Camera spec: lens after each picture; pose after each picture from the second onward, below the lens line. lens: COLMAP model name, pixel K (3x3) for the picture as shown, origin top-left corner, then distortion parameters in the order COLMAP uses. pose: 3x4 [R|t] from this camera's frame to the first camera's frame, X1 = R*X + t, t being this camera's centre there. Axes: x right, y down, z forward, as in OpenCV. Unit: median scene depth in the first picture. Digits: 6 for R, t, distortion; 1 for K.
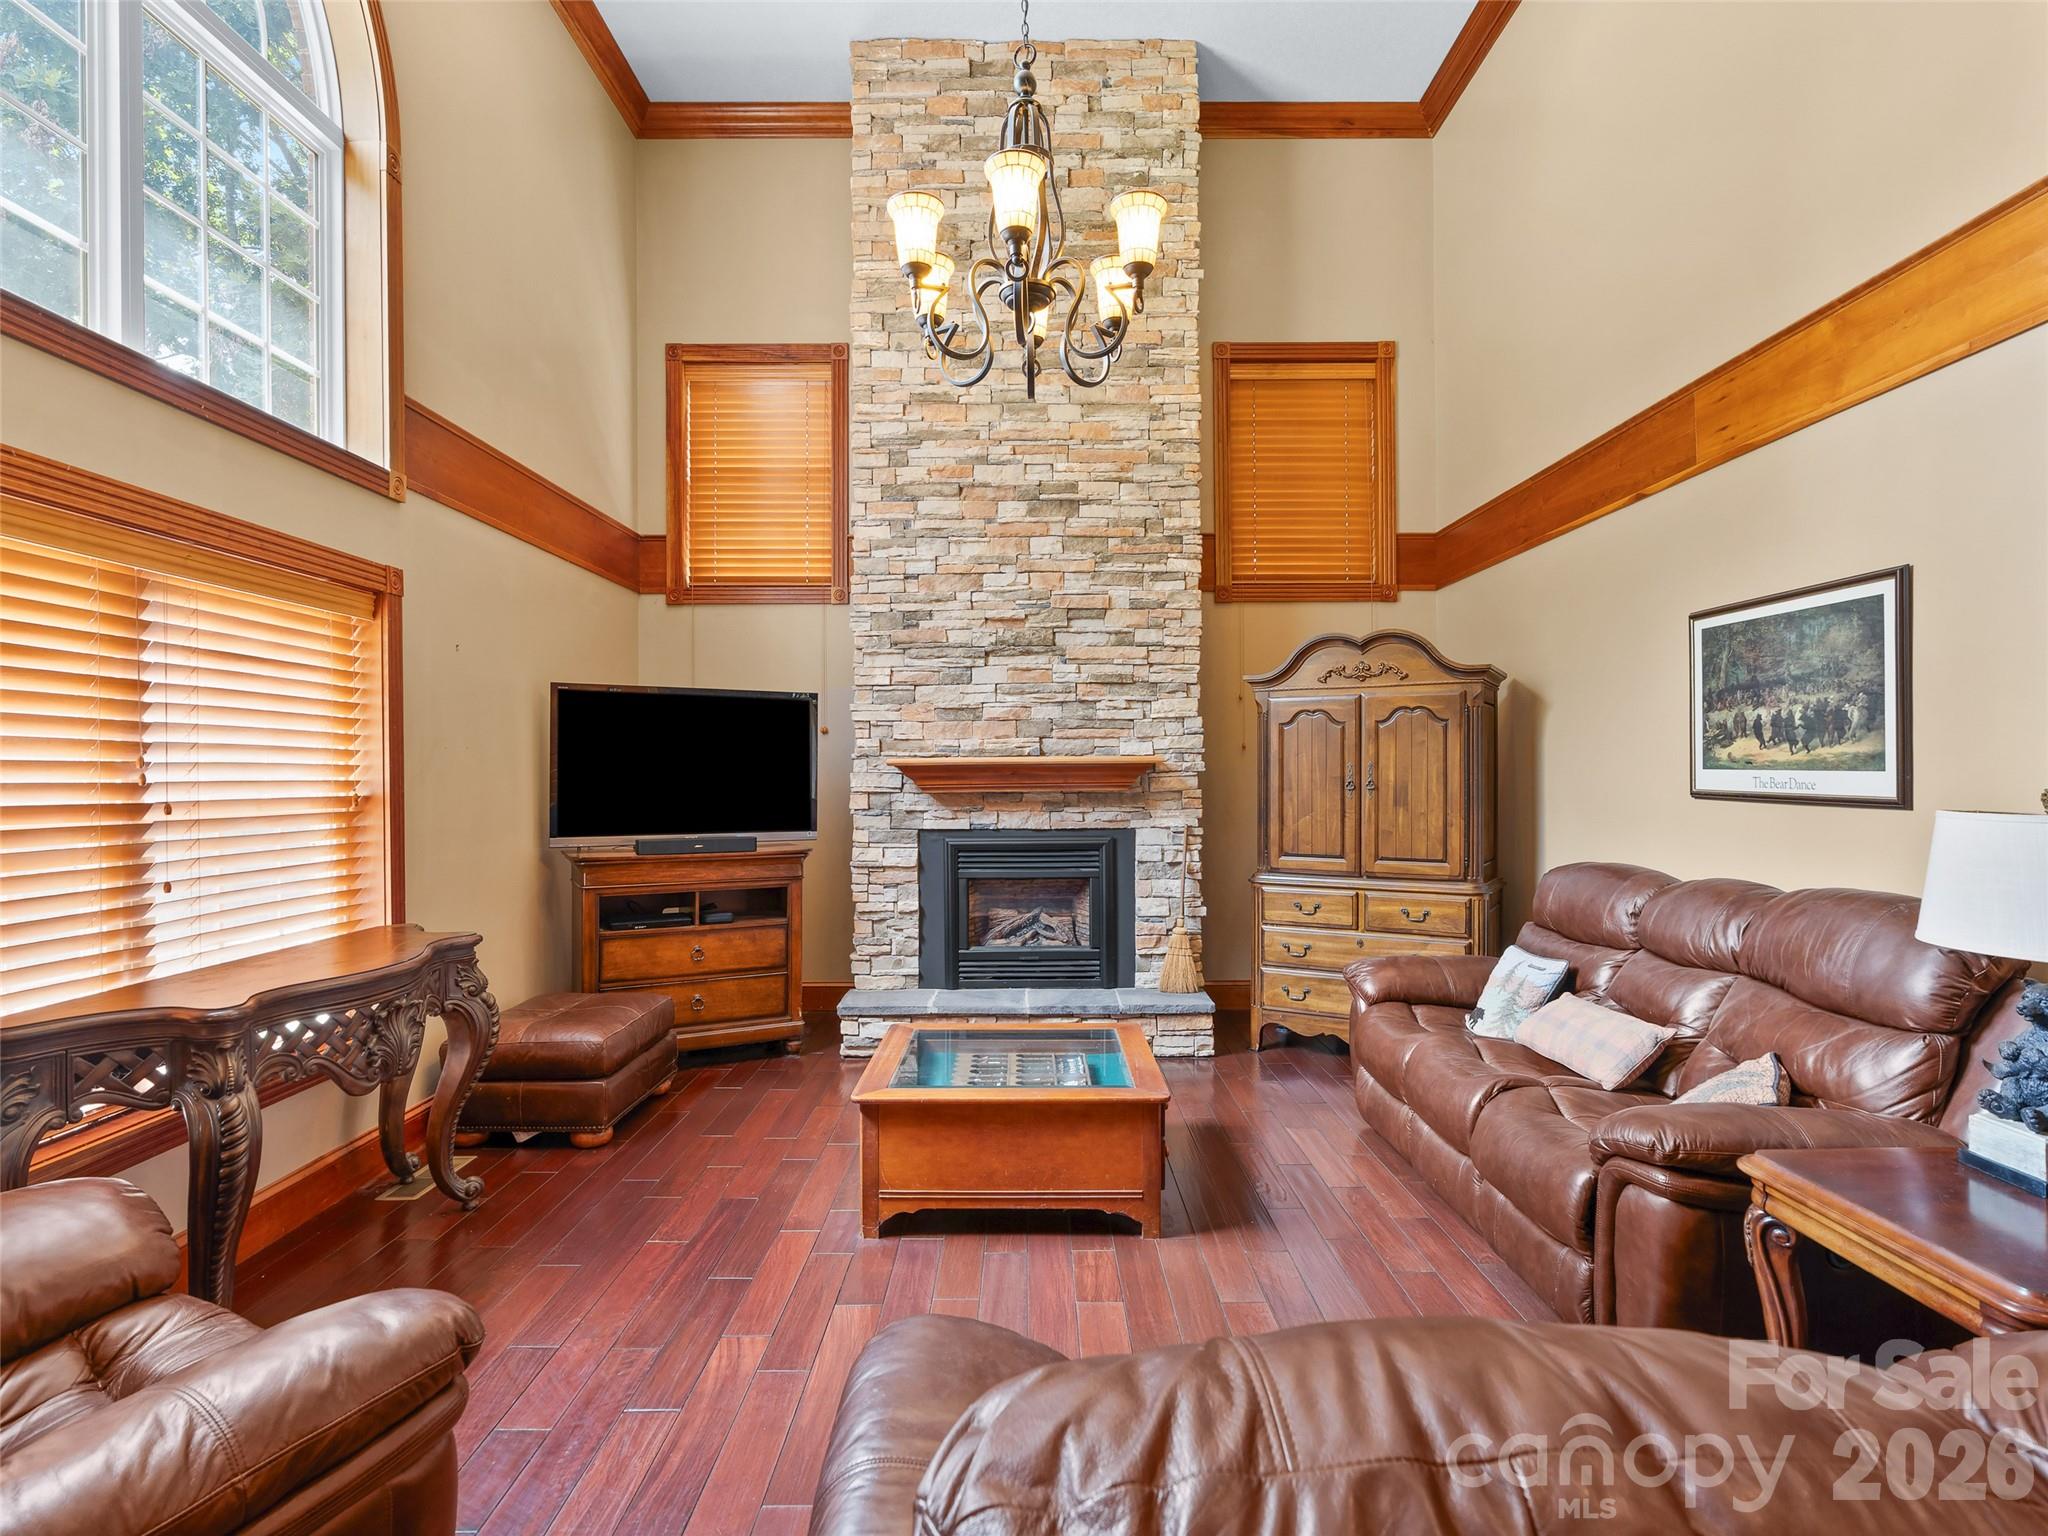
lens RADIAL K [[1048.0, 0, 1013.7], [0, 1048.0, 788.1], [0, 0, 1]] dist [-0.007550, 0.001798]
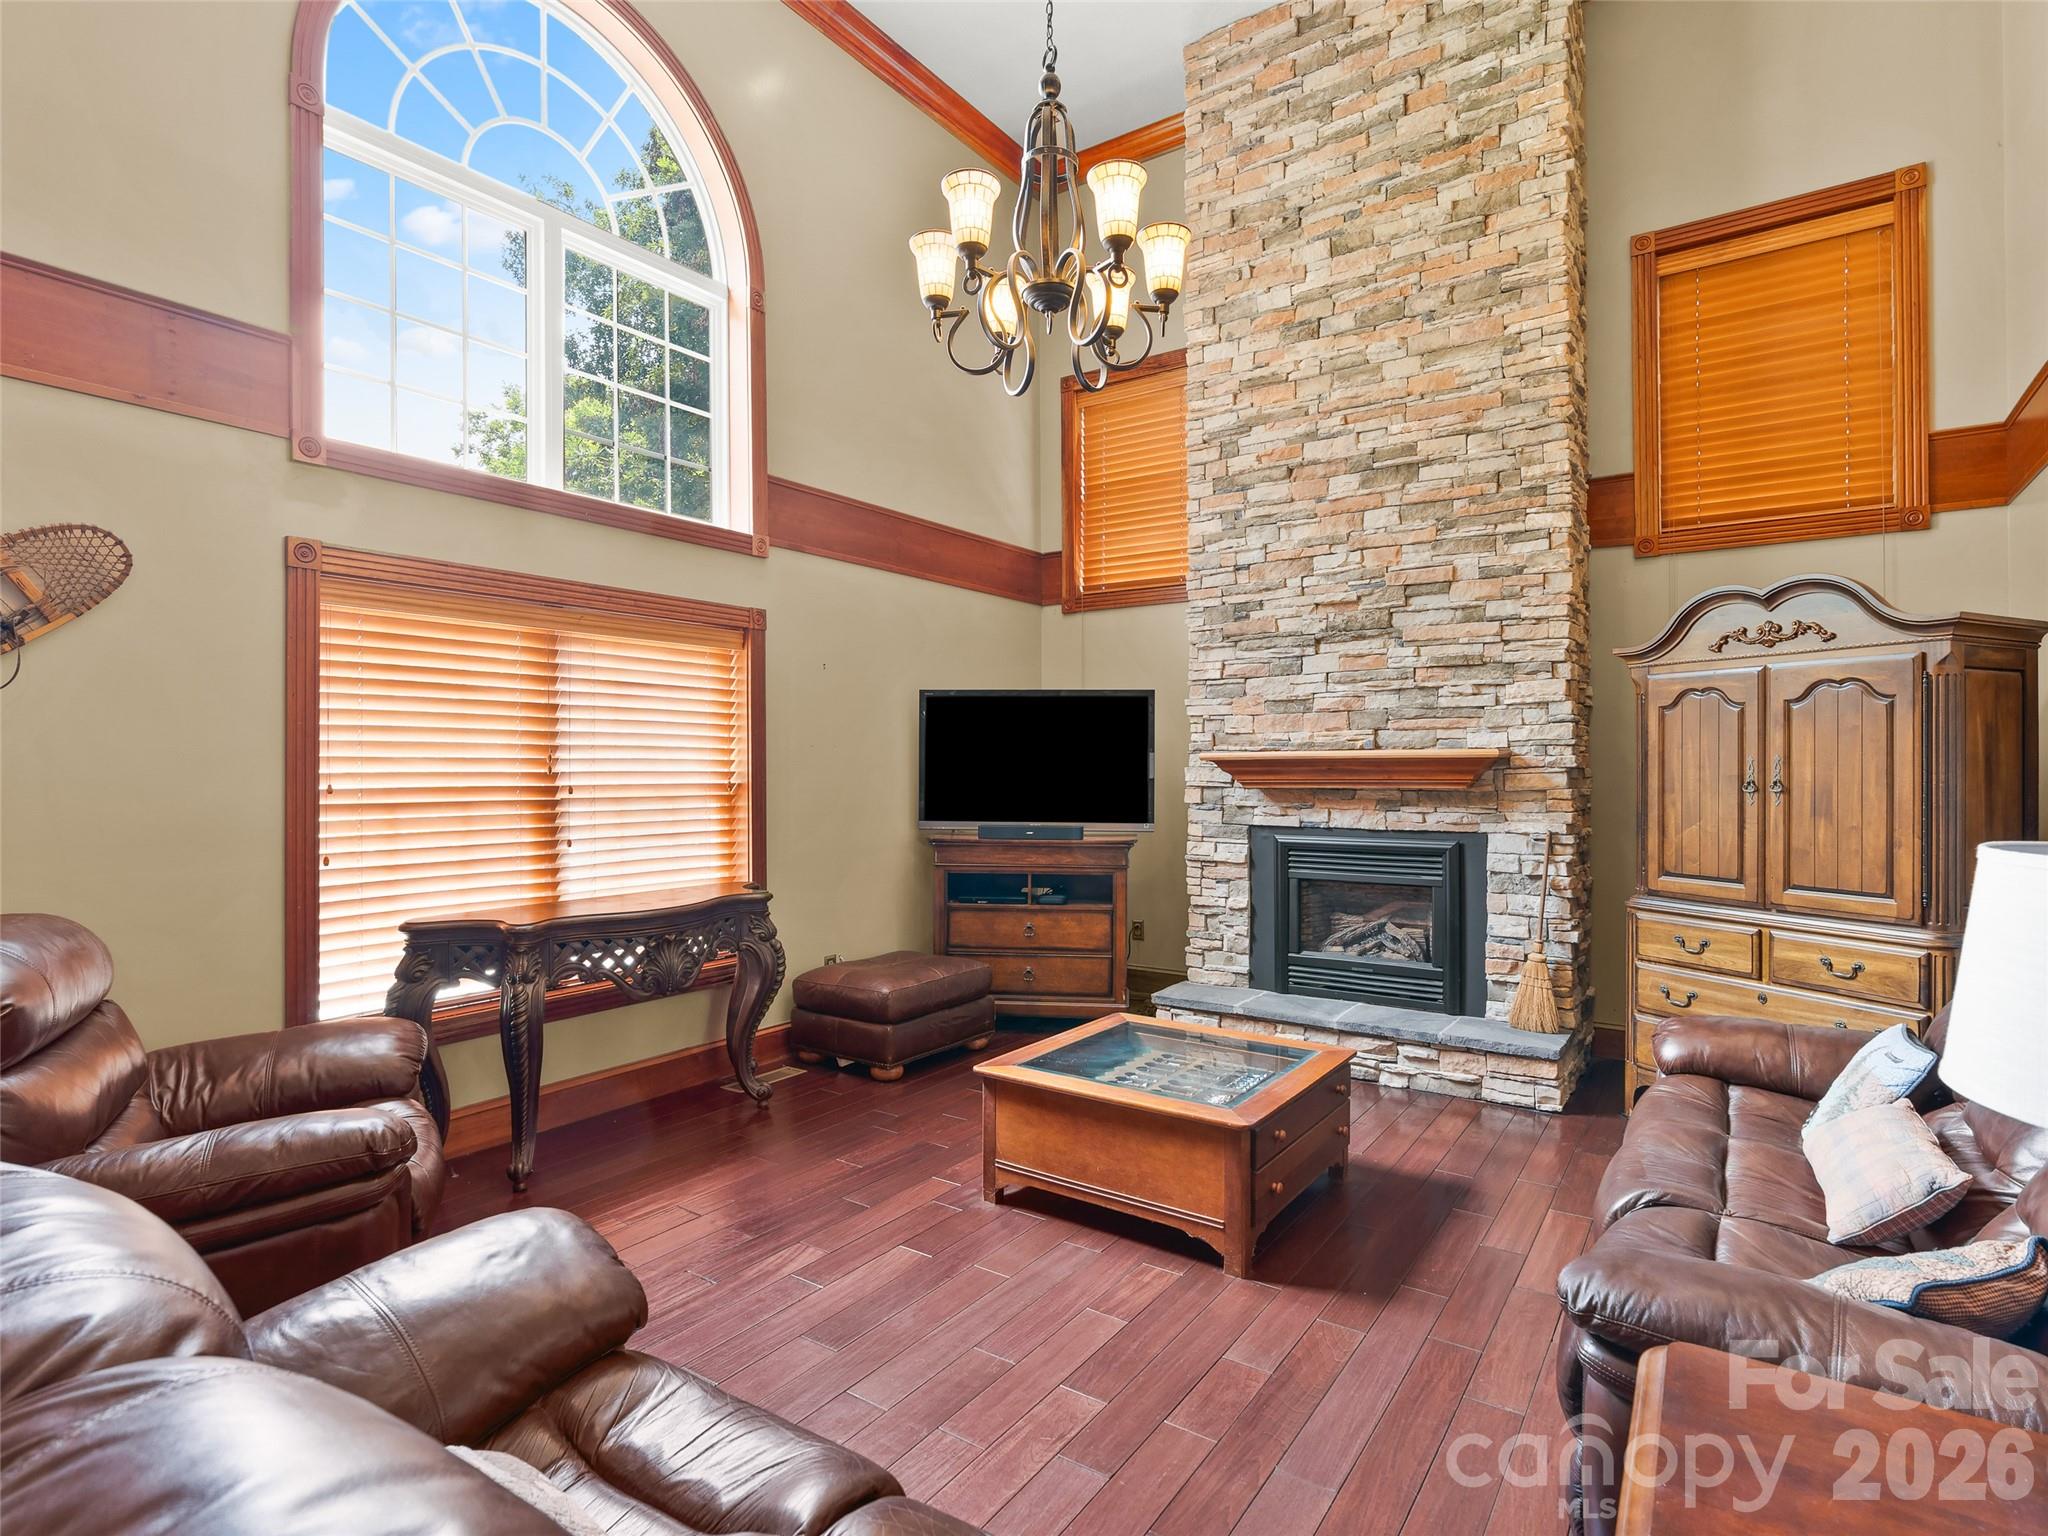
lens RADIAL K [[1040.8, 0, 1023.8], [0, 1040.8, 777.8], [0, 0, 1]] dist [-0.004958, 0.001852]
pose [[0.823328, 0.010288, -0.567473, 0.291811], [-0.011655, 0.999931, 0.001219, -0.003626], [0.567446, 0.005610, 0.823391, 0.082799]]
